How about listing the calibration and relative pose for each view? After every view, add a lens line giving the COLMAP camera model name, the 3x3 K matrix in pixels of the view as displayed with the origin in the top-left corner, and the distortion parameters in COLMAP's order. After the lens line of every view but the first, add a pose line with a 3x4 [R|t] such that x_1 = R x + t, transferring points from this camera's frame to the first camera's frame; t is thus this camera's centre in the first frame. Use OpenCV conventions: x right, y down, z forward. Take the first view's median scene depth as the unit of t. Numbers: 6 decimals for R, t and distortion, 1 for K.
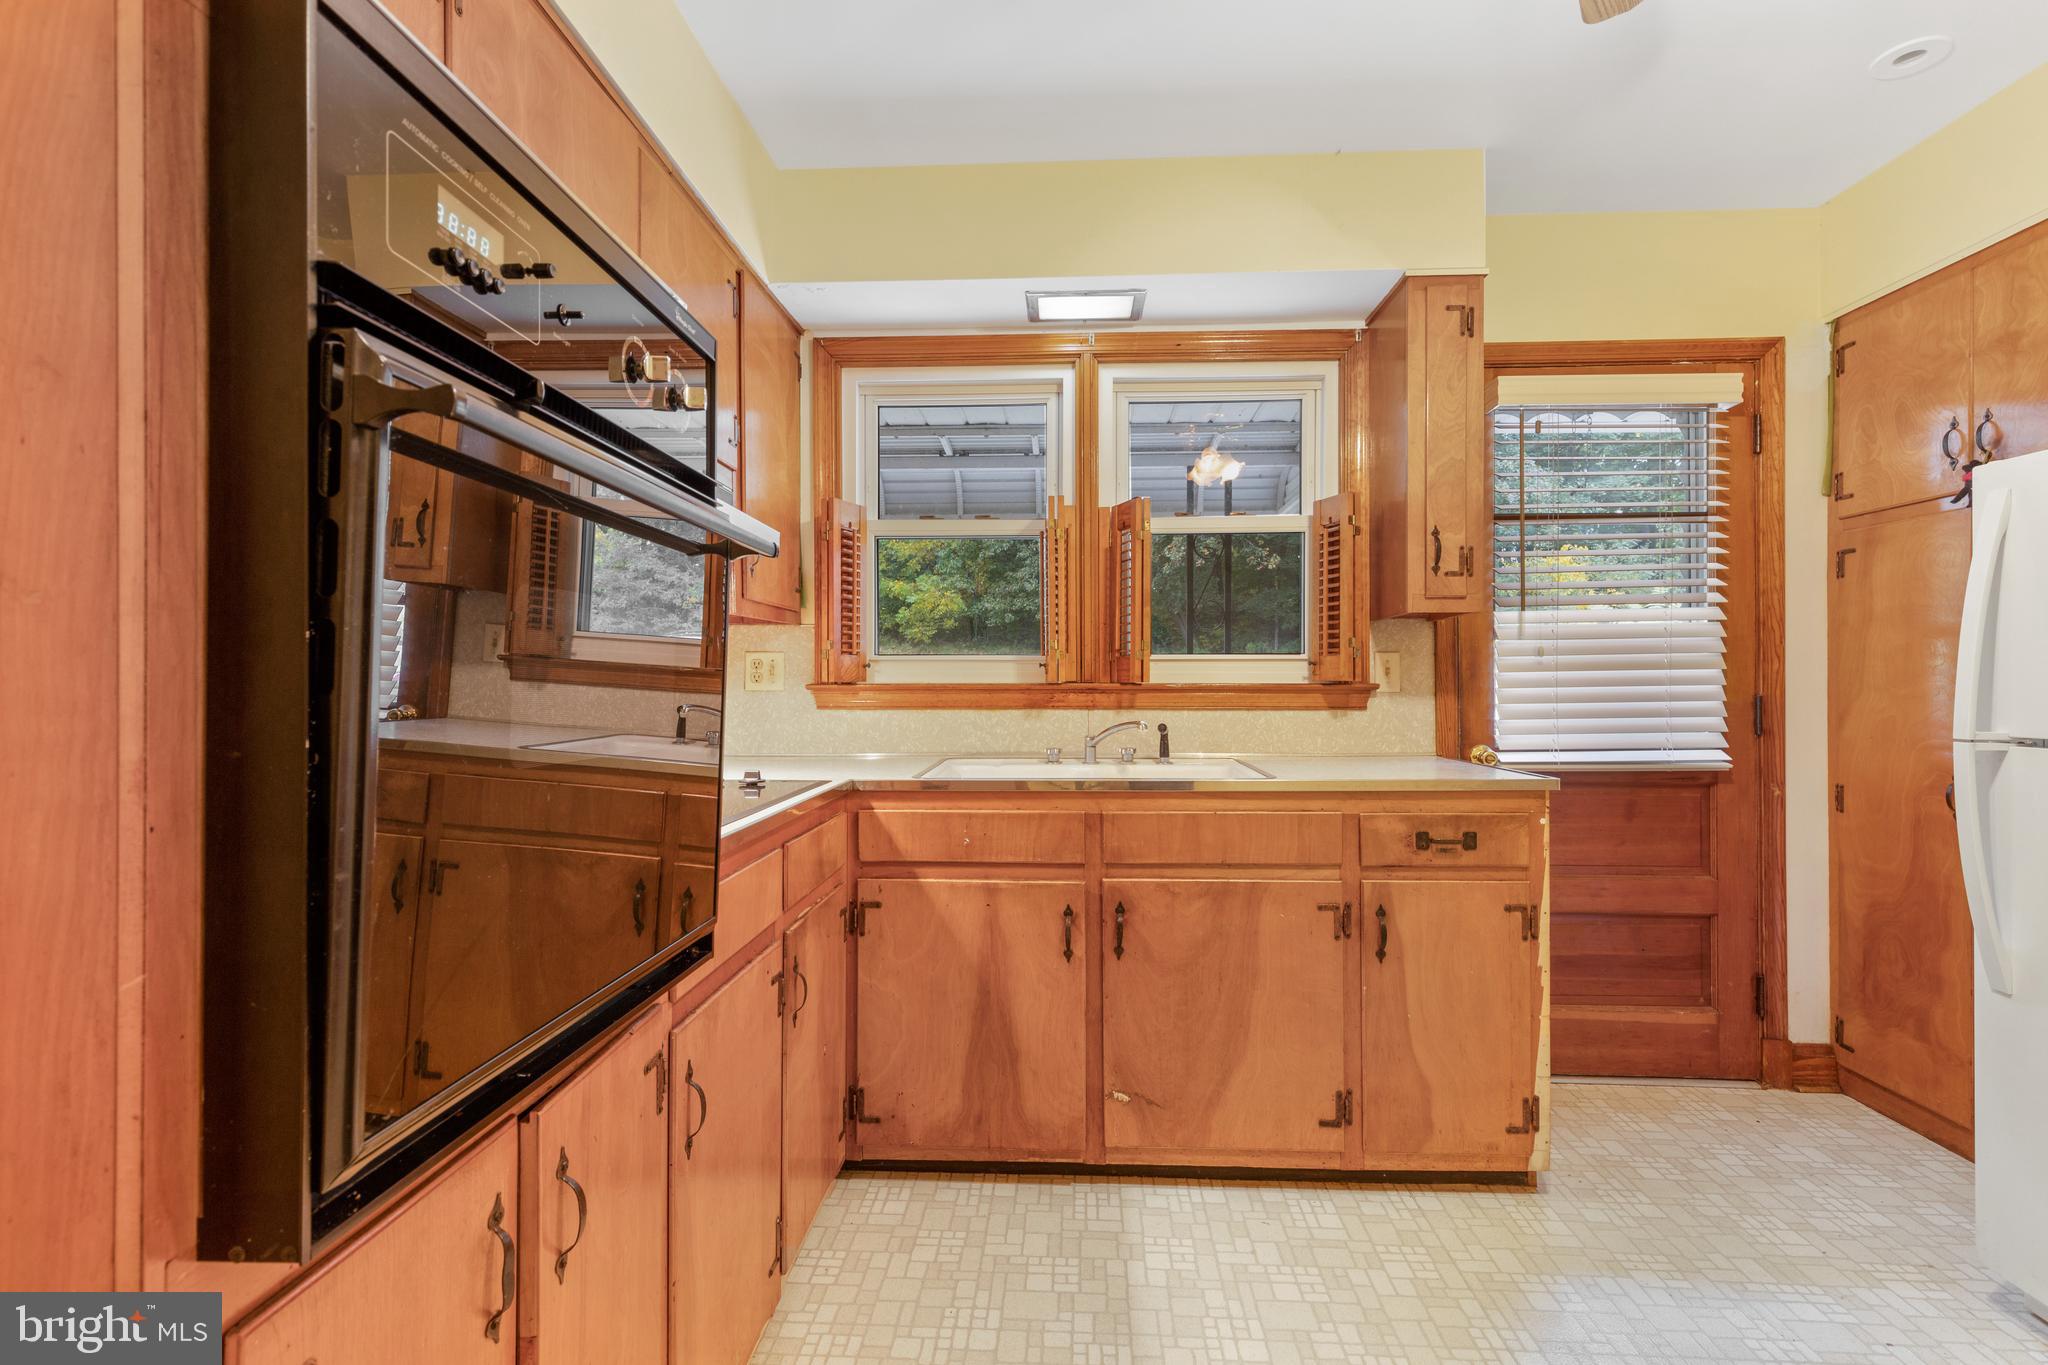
lens RADIAL K [[924.7, 0, 1032.6], [0, 924.7, 681.1], [0, 0, 1]] dist [0.004090, -0.000128]
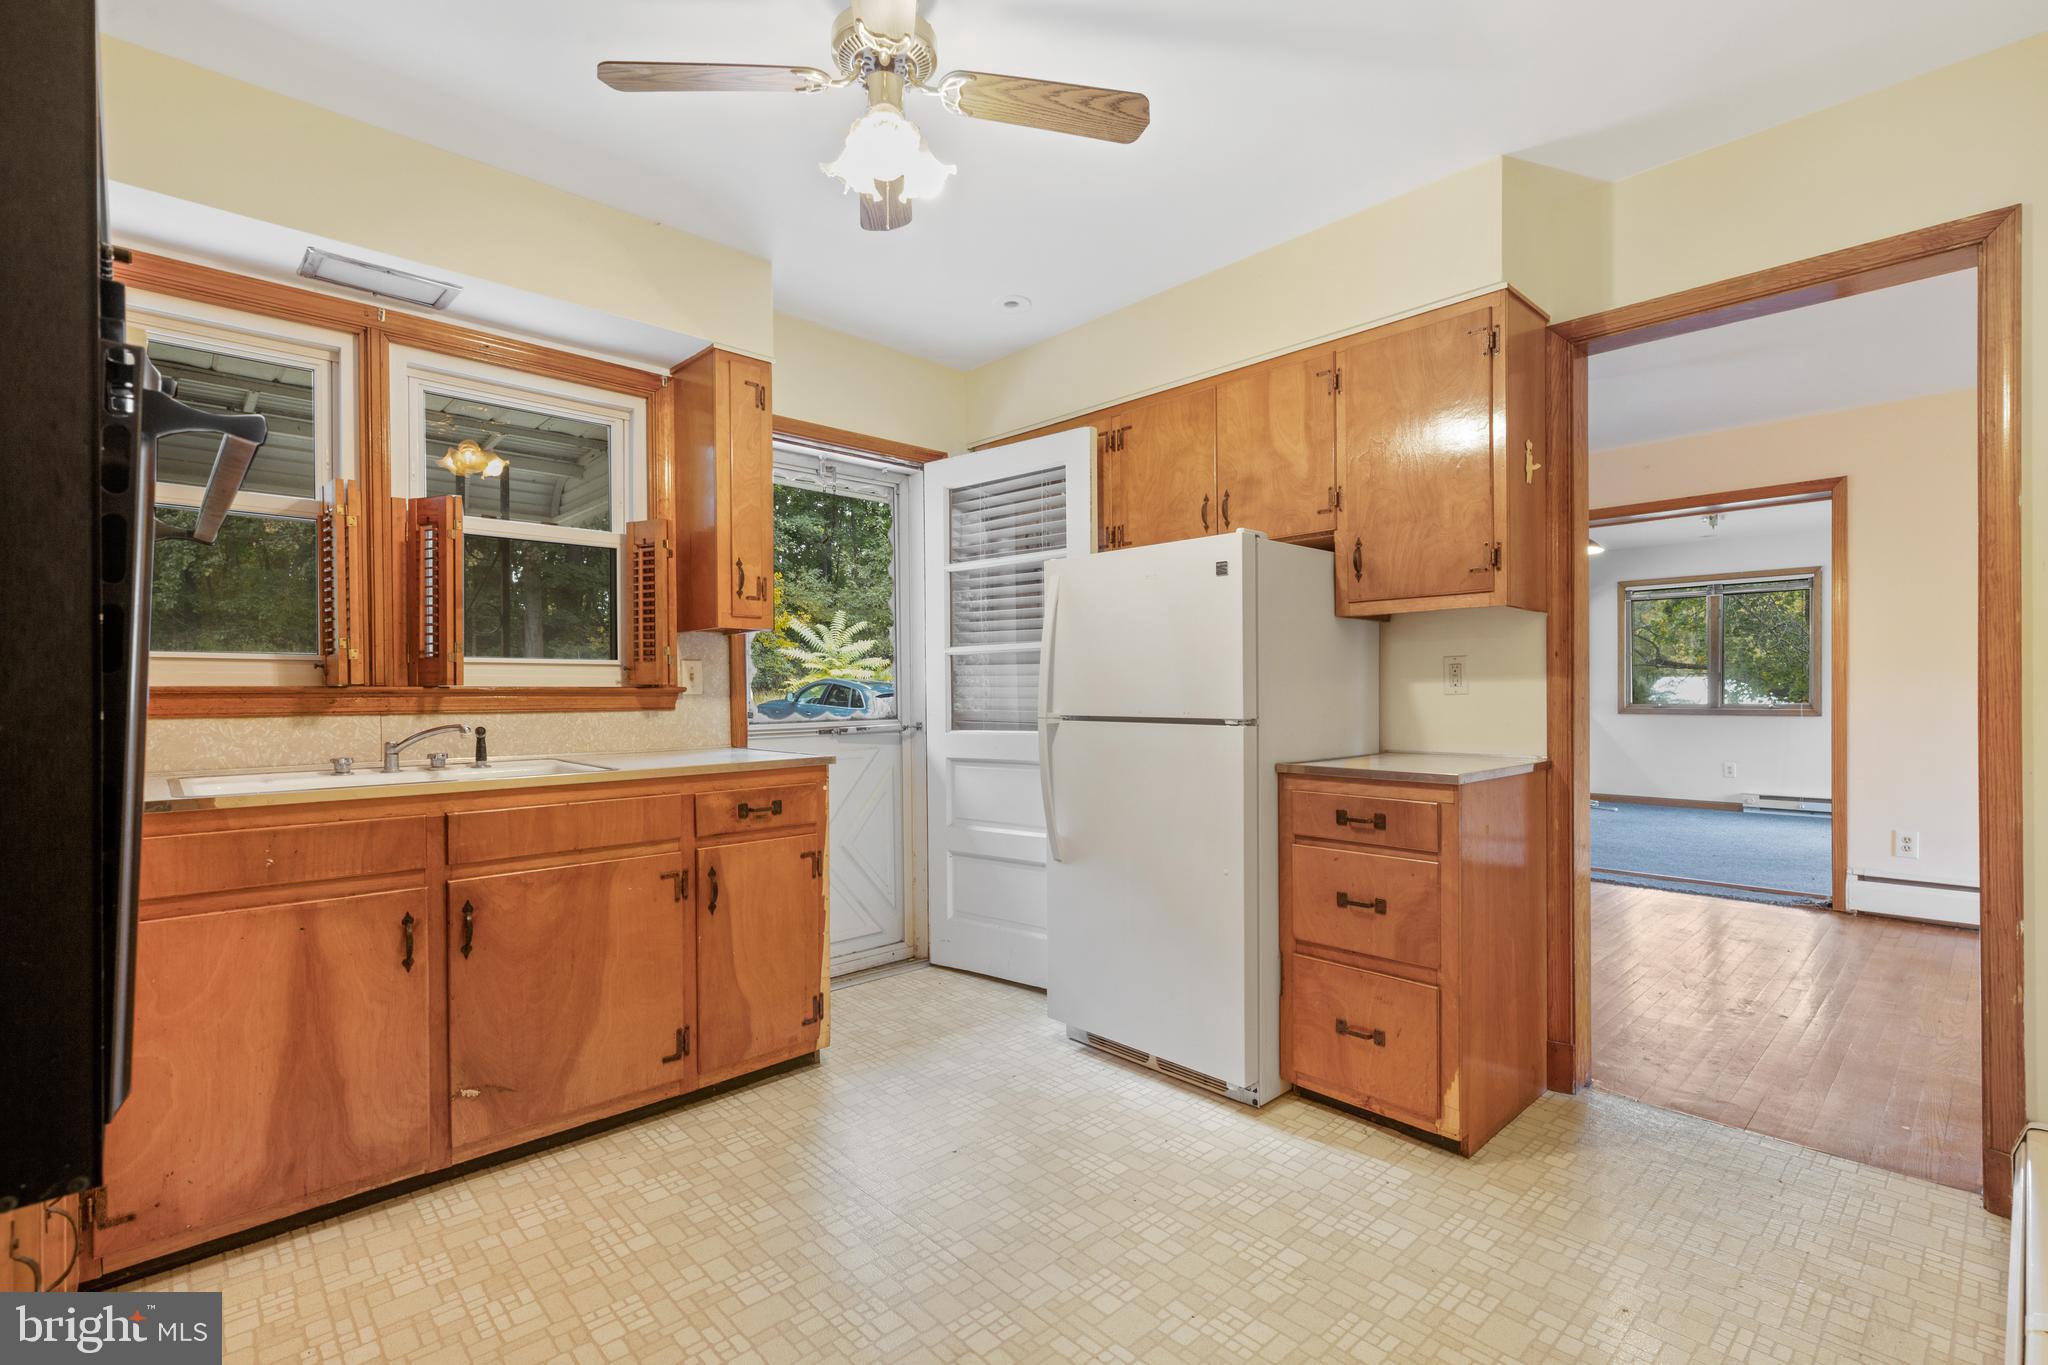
lens RADIAL K [[924.7, 0, 1032.6], [0, 924.7, 681.1], [0, 0, 1]] dist [0.004090, -0.000128]
pose [[0.689284, 0.006036, 0.724466, -0.215064], [0.002368, 0.999941, -0.010584, 0.010958], [-0.724488, 0.009011, 0.689229, -0.146763]]
